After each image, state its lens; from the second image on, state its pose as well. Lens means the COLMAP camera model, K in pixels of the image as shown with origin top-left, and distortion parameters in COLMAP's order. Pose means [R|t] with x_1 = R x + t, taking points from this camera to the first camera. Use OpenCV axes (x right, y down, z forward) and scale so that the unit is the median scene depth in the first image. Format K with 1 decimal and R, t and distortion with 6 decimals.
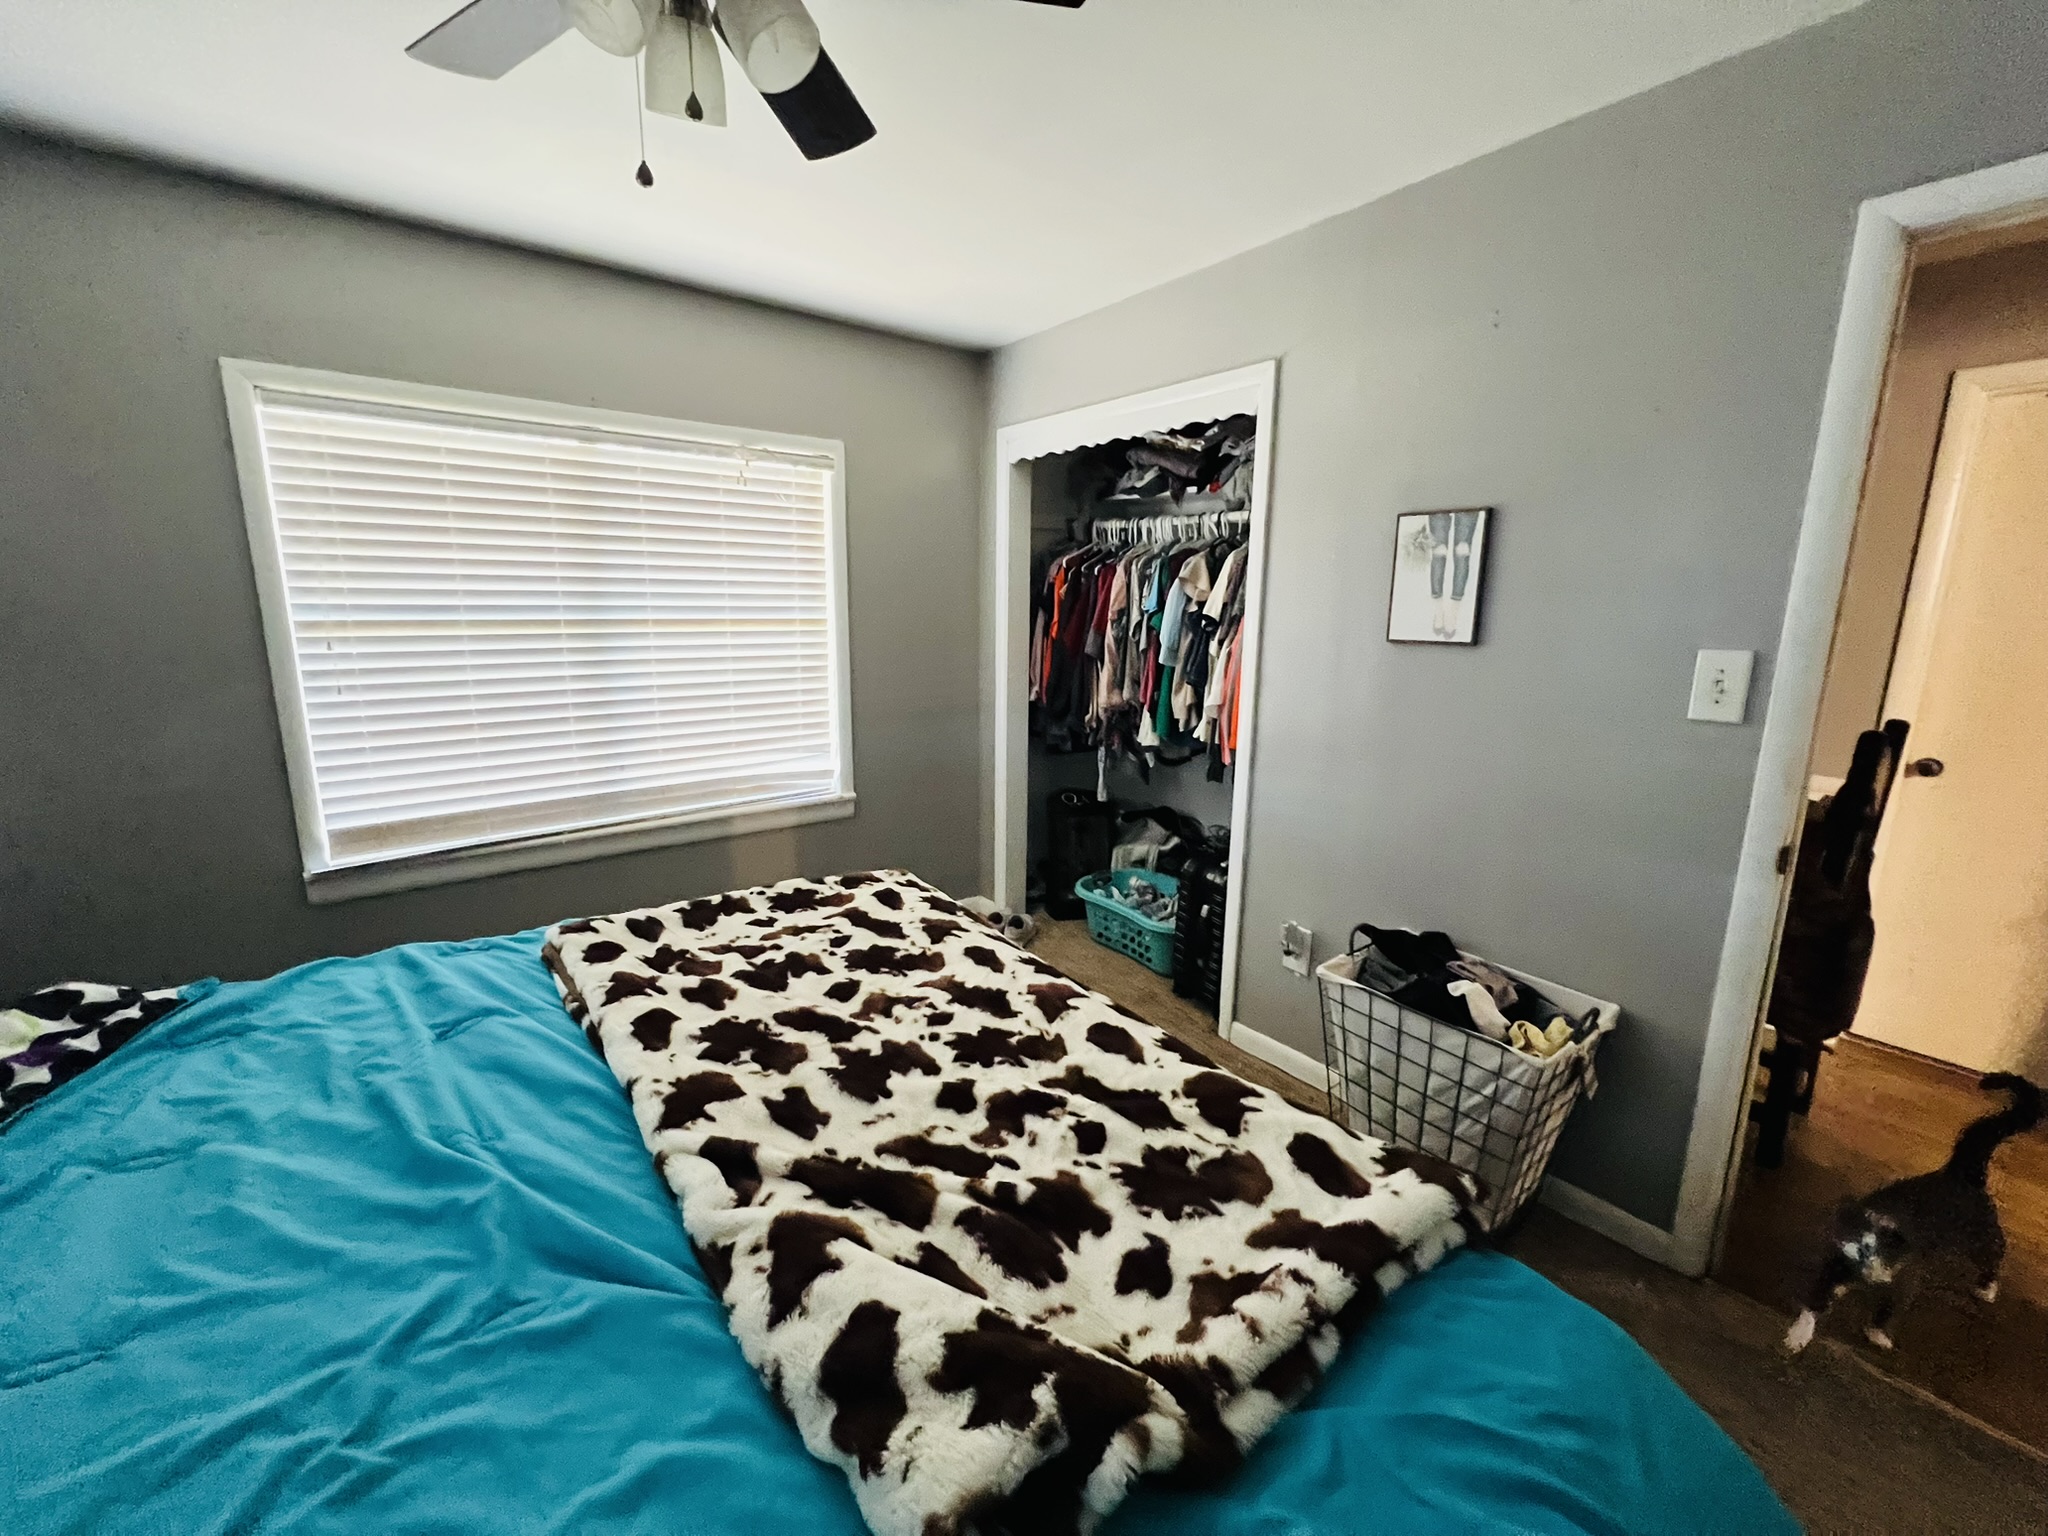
lens RADIAL K [[823.5, 0, 1017.3], [0, 823.5, 766.6], [0, 0, 1]] dist [0.000301, 0.000132]
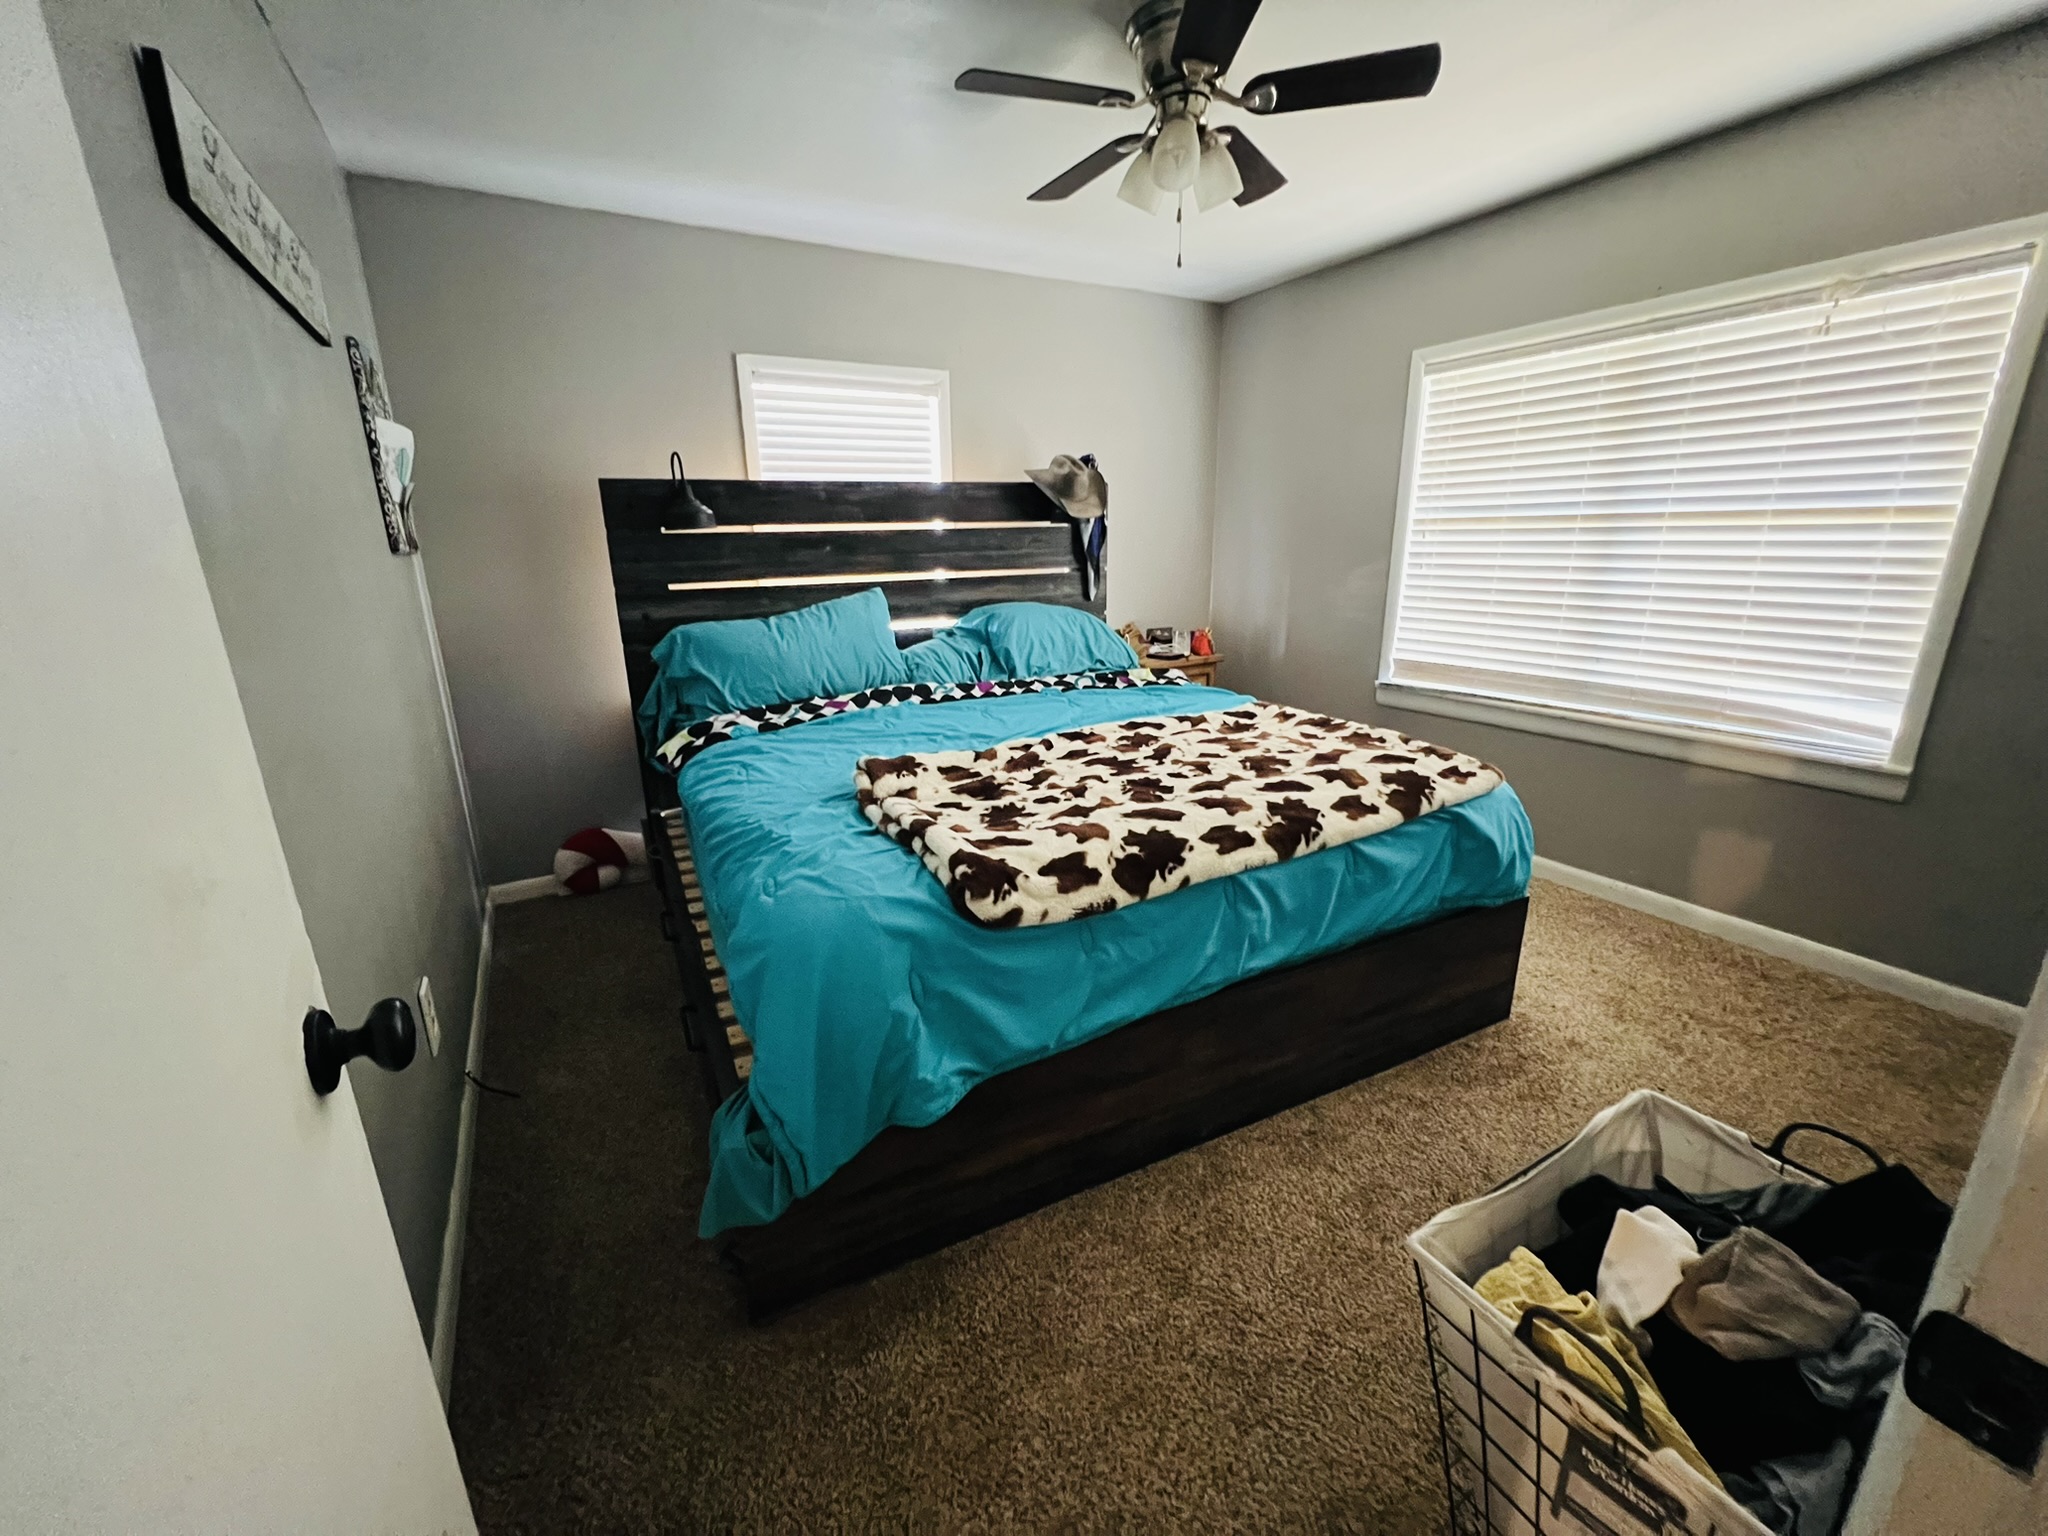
lens RADIAL K [[823.5, 0, 1017.3], [0, 823.5, 766.6], [0, 0, 1]] dist [0.000301, 0.000132]
pose [[-0.135175, 0.265260, -0.954654, 0.869025], [-0.176257, 0.941693, 0.286615, -0.054329], [0.975019, 0.207008, -0.080540, 0.528835]]
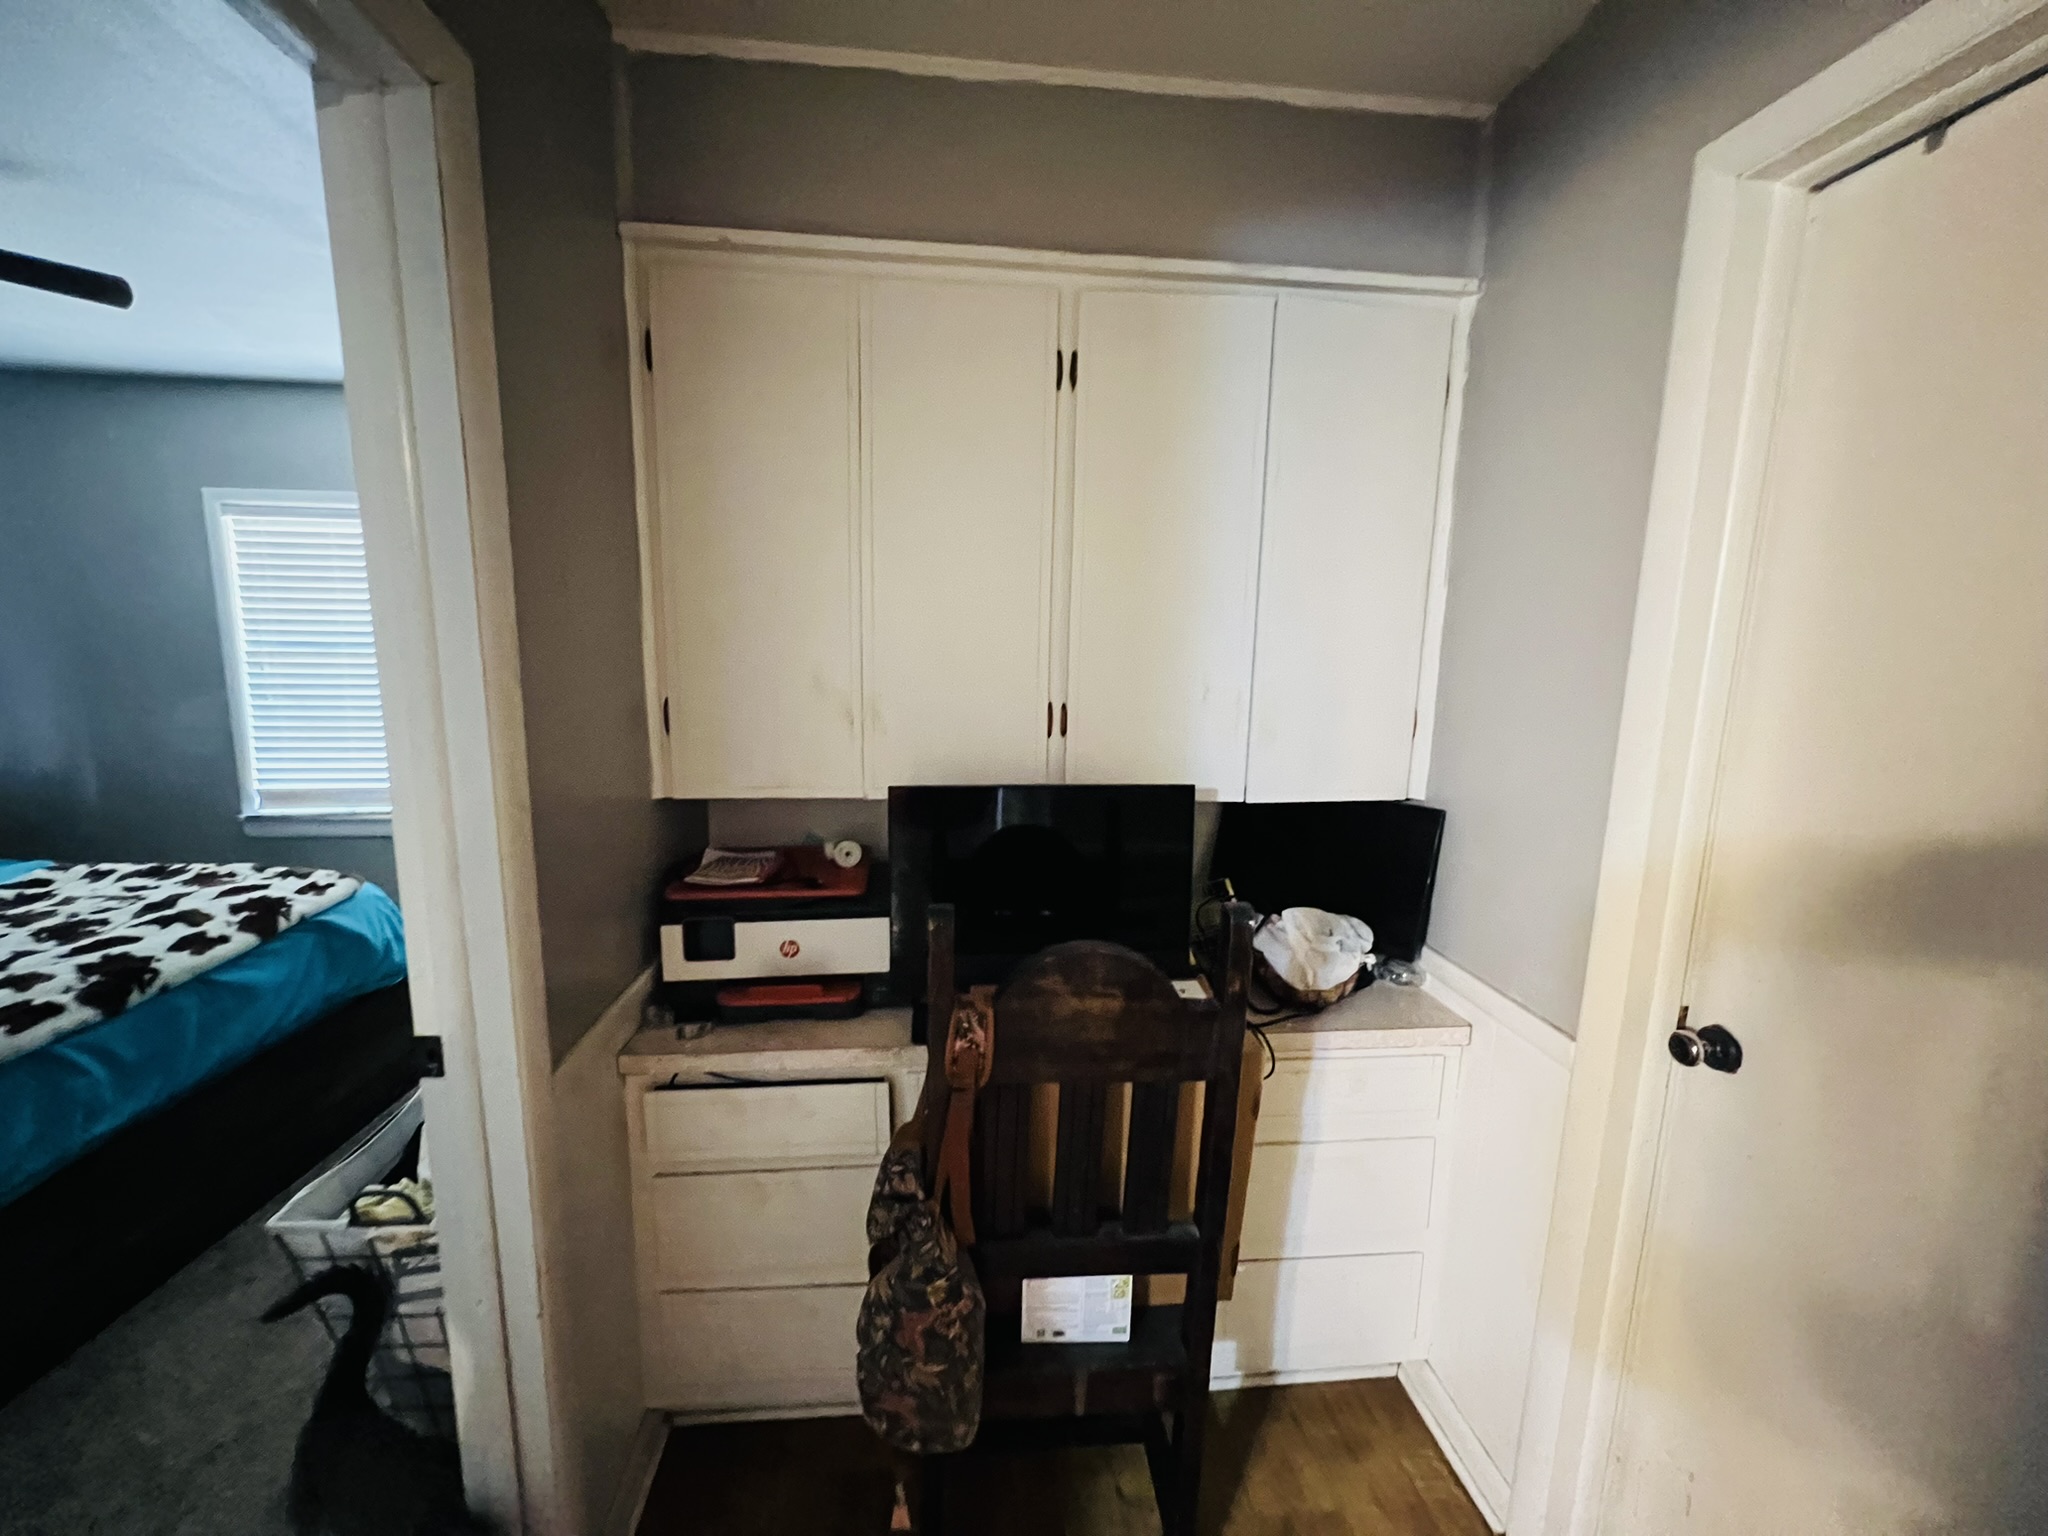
lens RADIAL K [[823.5, 0, 1017.3], [0, 823.5, 766.6], [0, 0, 1]] dist [0.000301, 0.000132]
pose [[0.840748, 0.093033, -0.533374, 1.252182], [-0.115481, 0.993271, -0.008780, -0.122527], [0.528968, 0.068977, 0.845834, 0.505379]]
